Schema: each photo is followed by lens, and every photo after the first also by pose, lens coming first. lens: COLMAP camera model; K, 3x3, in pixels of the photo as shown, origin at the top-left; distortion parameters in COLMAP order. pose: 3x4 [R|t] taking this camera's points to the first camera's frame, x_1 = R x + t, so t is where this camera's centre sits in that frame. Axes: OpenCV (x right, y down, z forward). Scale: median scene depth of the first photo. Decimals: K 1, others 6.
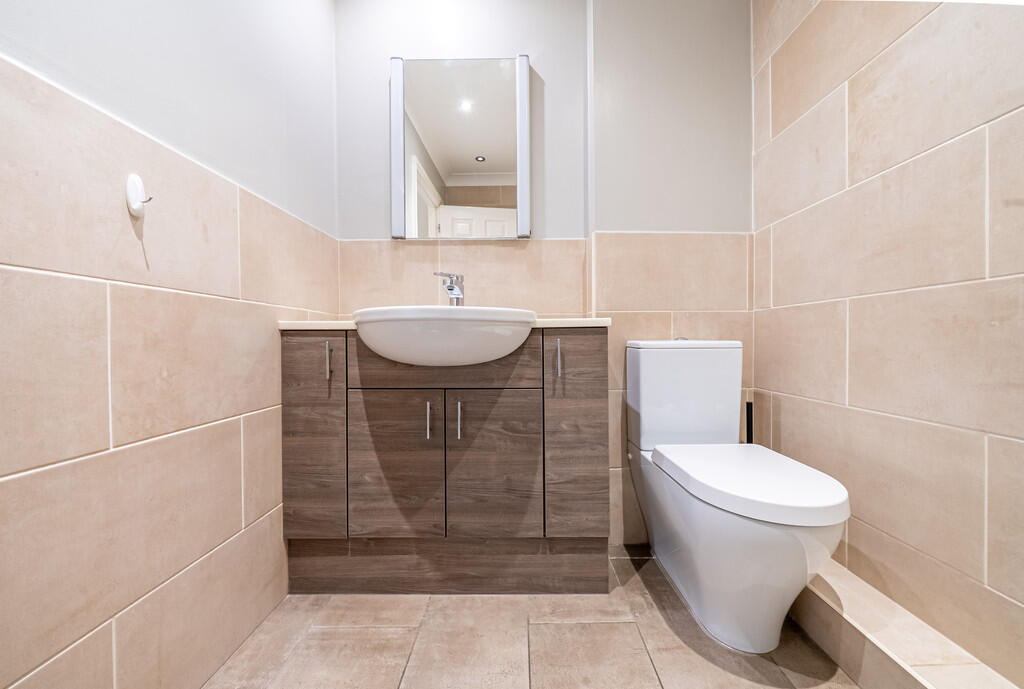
lens RADIAL K [[357.5, 0, 515.3], [0, 357.5, 345.3], [0, 0, 1]] dist [-0.006558, -0.000393]
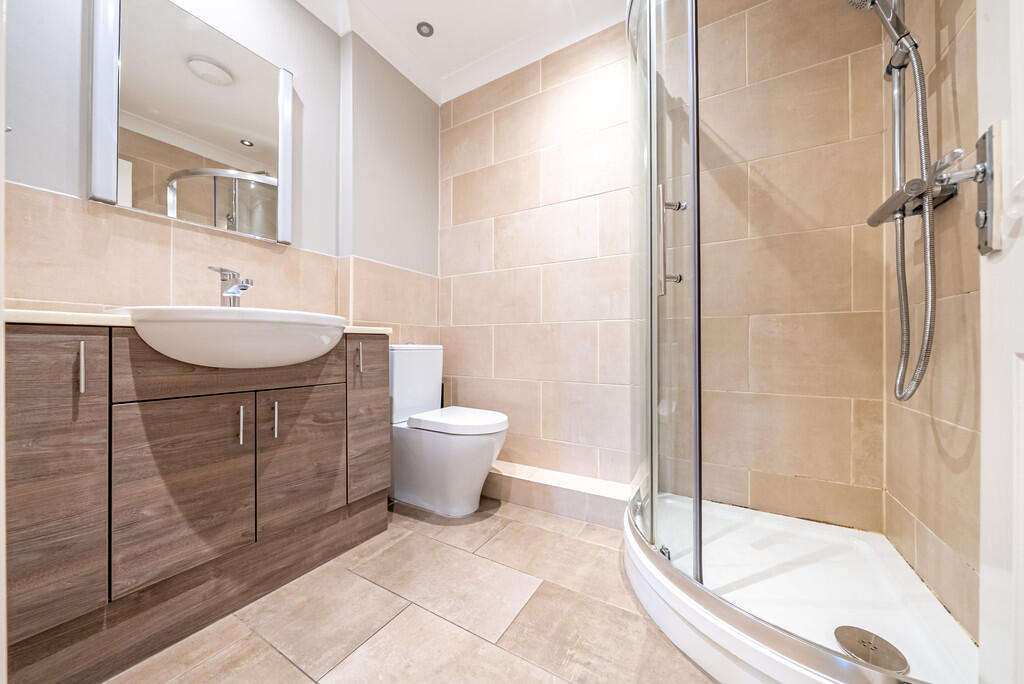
lens RADIAL K [[357.5, 0, 509.1], [0, 357.5, 343.1], [0, 0, 1]] dist [-0.006558, -0.000393]
pose [[0.514905, 0.013110, 0.857147, -0.683739], [0.003001, 0.999849, -0.017095, 0.007950], [-0.857242, 0.011375, 0.514788, -0.112798]]
